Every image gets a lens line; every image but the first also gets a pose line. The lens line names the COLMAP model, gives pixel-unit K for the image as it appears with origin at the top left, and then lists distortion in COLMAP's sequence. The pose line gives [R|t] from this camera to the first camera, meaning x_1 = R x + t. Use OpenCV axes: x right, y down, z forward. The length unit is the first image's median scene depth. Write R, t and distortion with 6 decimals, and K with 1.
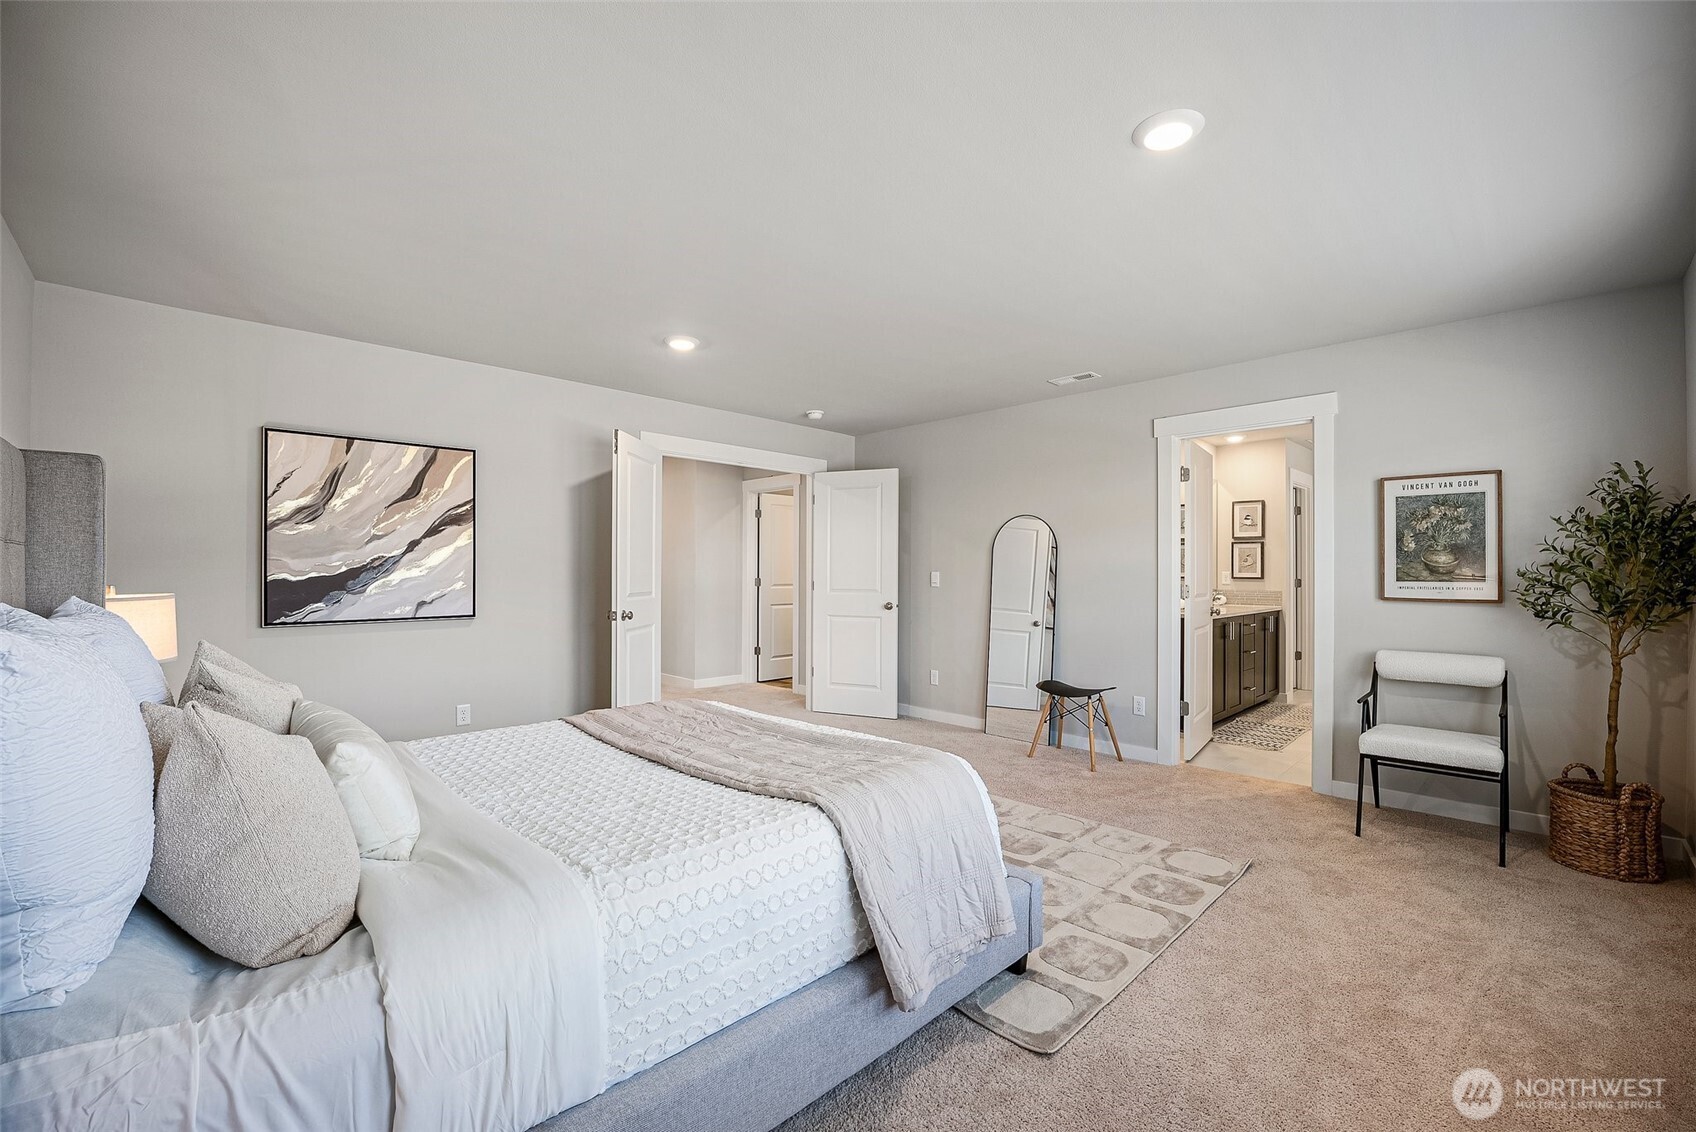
lens RADIAL K [[705.4, 0, 845.1], [0, 705.4, 572.8], [0, 0, 1]] dist [-0.025485, 0.001687]
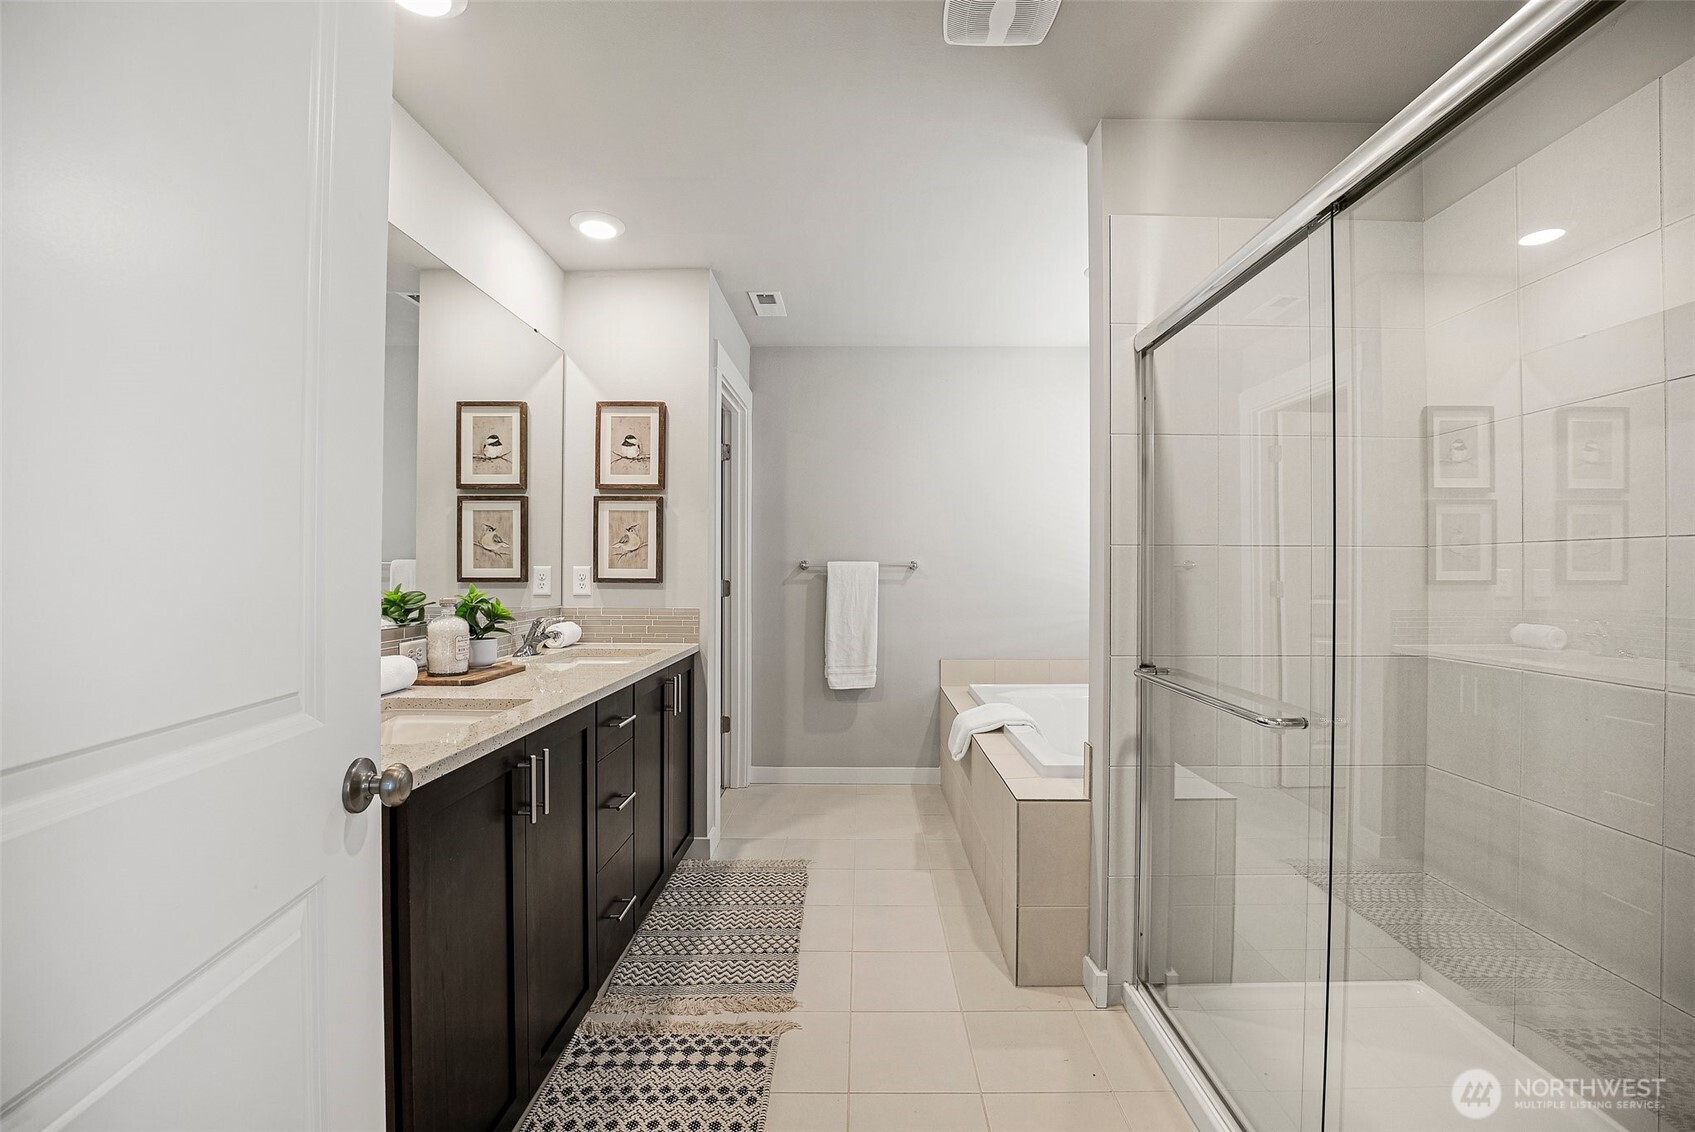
lens RADIAL K [[705.0, 0, 857.3], [0, 705.0, 564.2], [0, 0, 1]] dist [-0.025485, 0.001687]
pose [[0.707785, 0.001771, 0.706426, 0.372026], [0.000719, 0.999995, -0.003228, -0.001216], [-0.706428, 0.002793, 0.707780, 0.599030]]
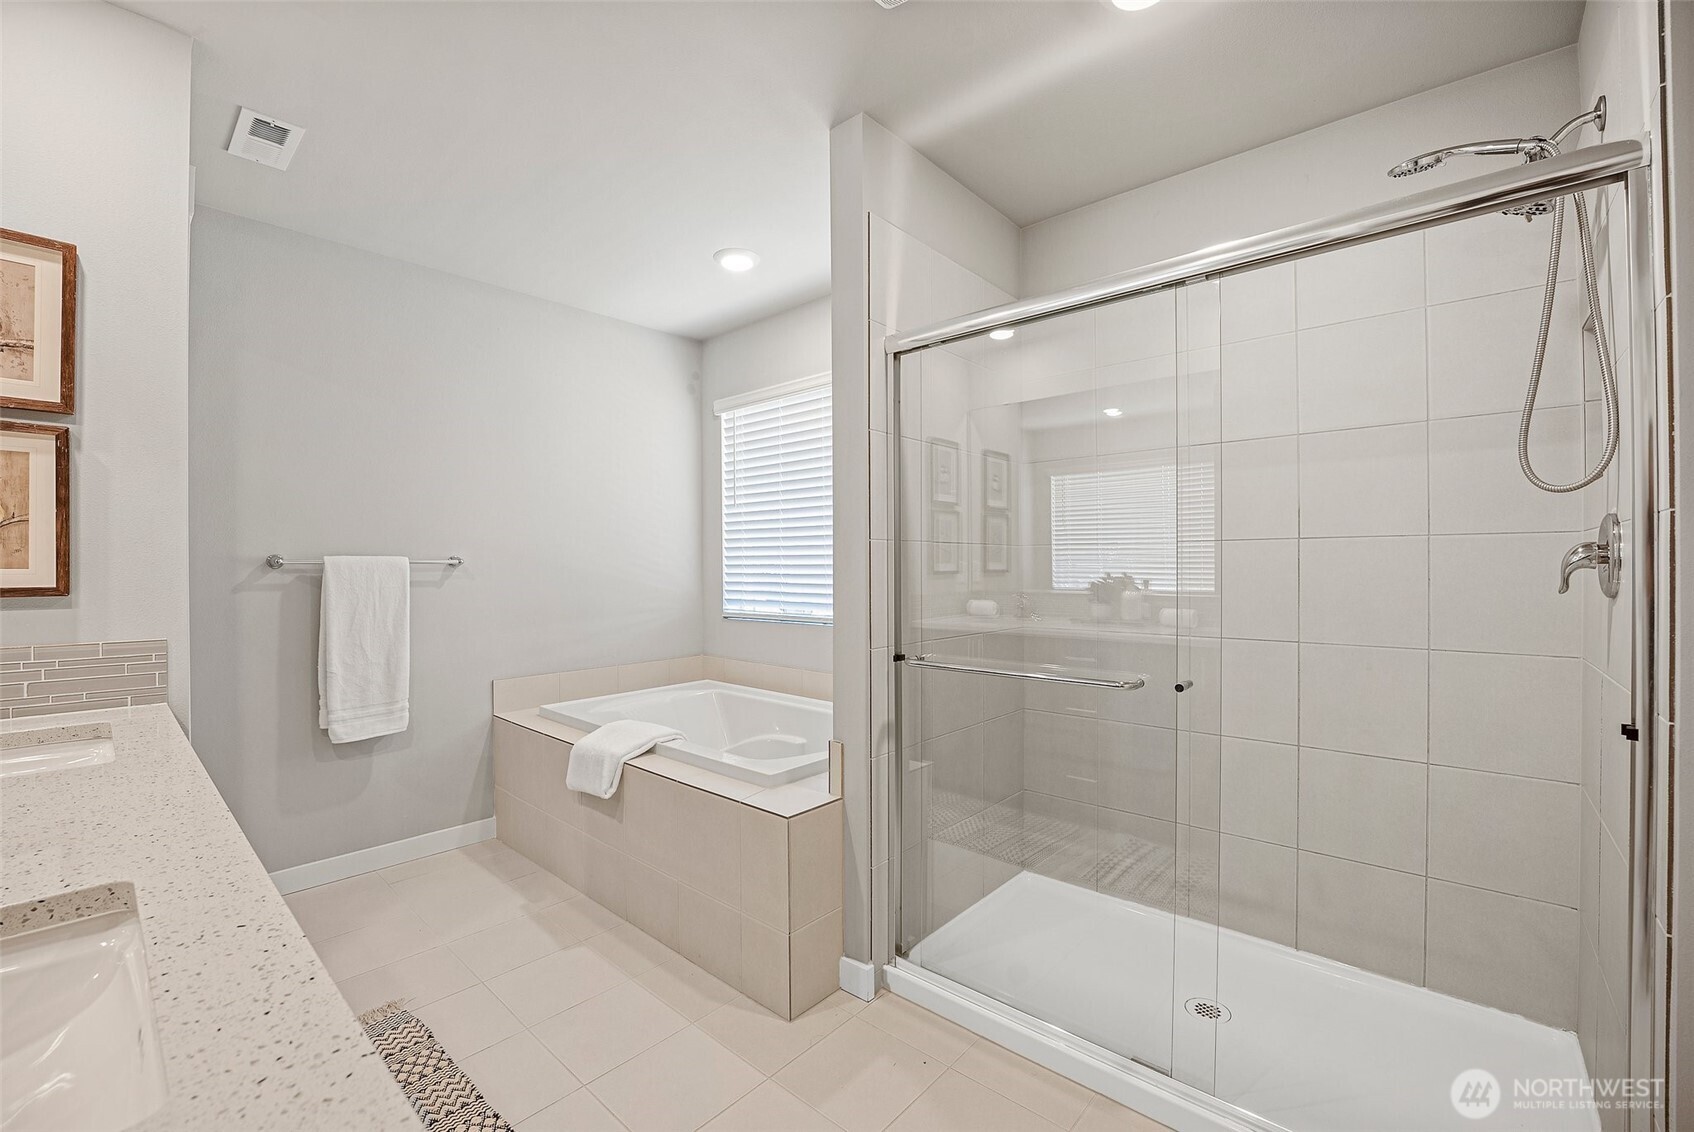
lens RADIAL K [[704.6, 0, 859.6], [0, 704.6, 562.9], [0, 0, 1]] dist [-0.025485, 0.001687]
pose [[-0.071431, -0.001025, 0.997445, 0.358911], [0.005714, 0.999983, 0.001437, -0.000275], [-0.997429, 0.005802, -0.071424, 0.757729]]
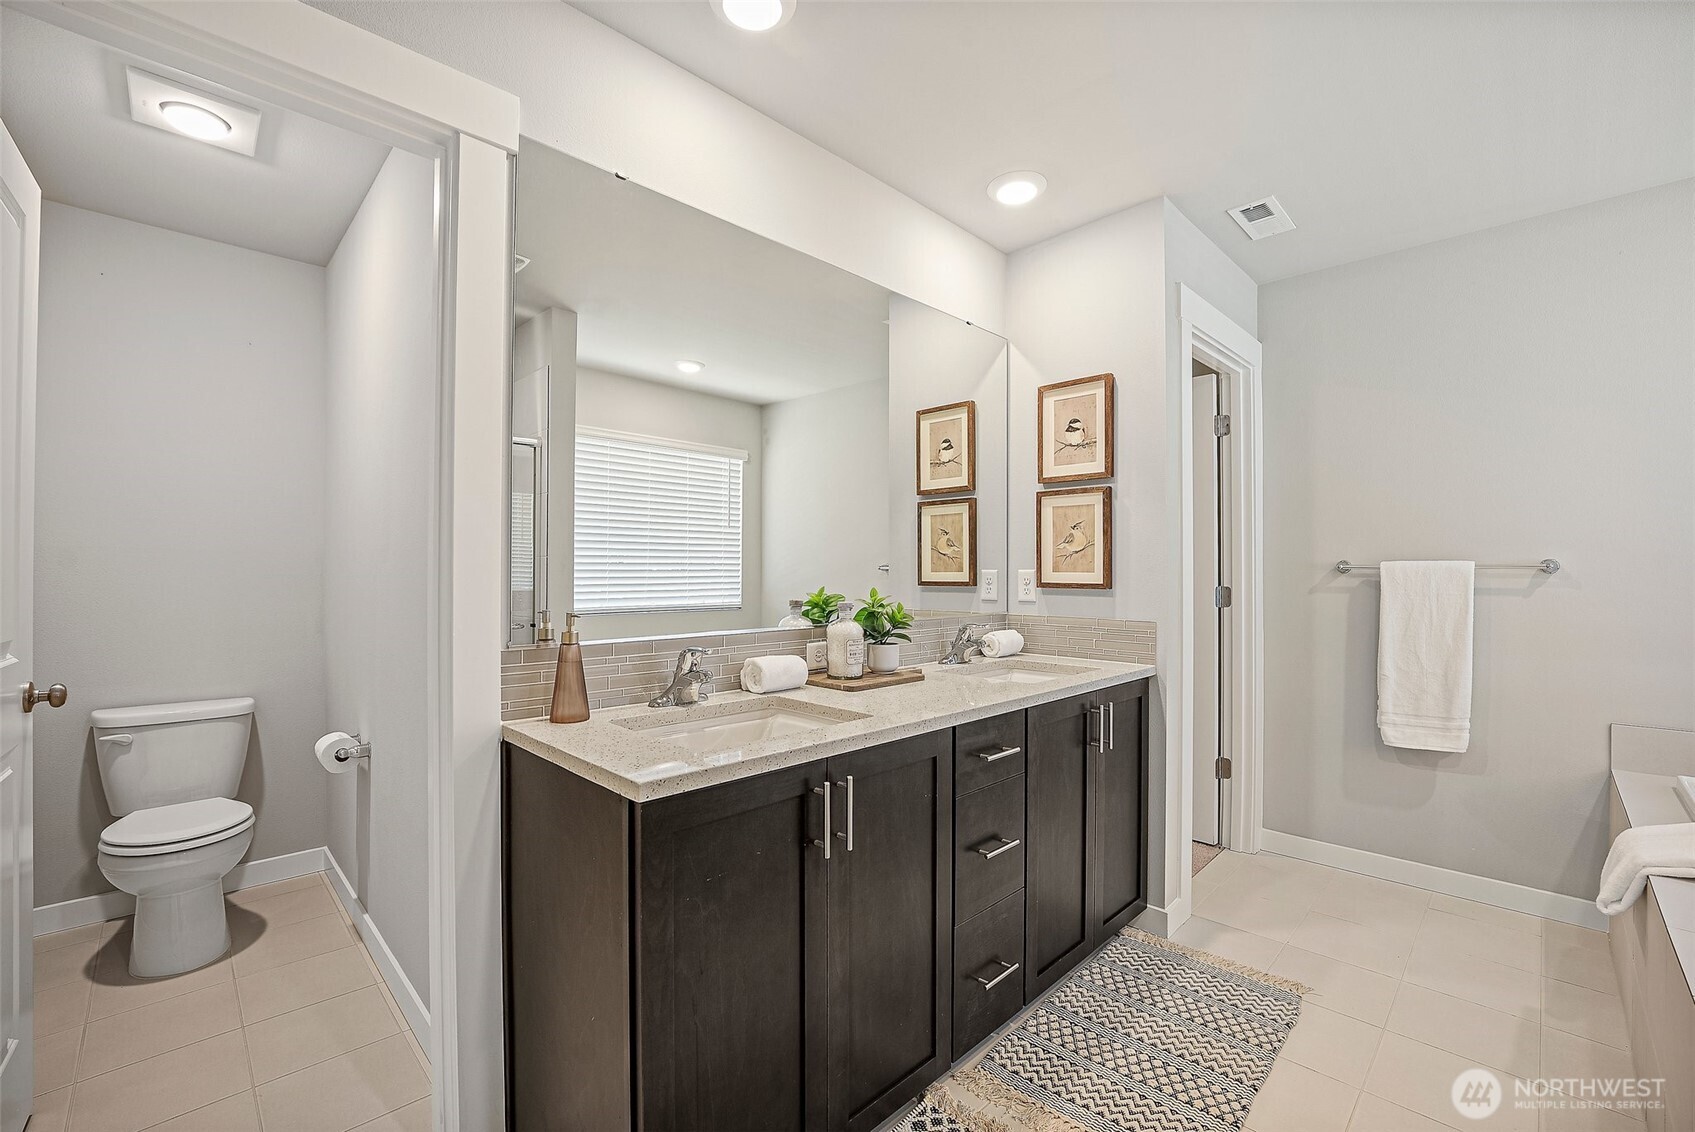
lens RADIAL K [[705.0, 0, 860.9], [0, 705.0, 568.3], [0, 0, 1]] dist [-0.025485, 0.001687]
pose [[0.999962, -0.004676, 0.007371, 0.462402], [0.004713, 0.999977, -0.004968, -0.000700], [-0.007347, 0.005003, 0.999960, 0.629125]]
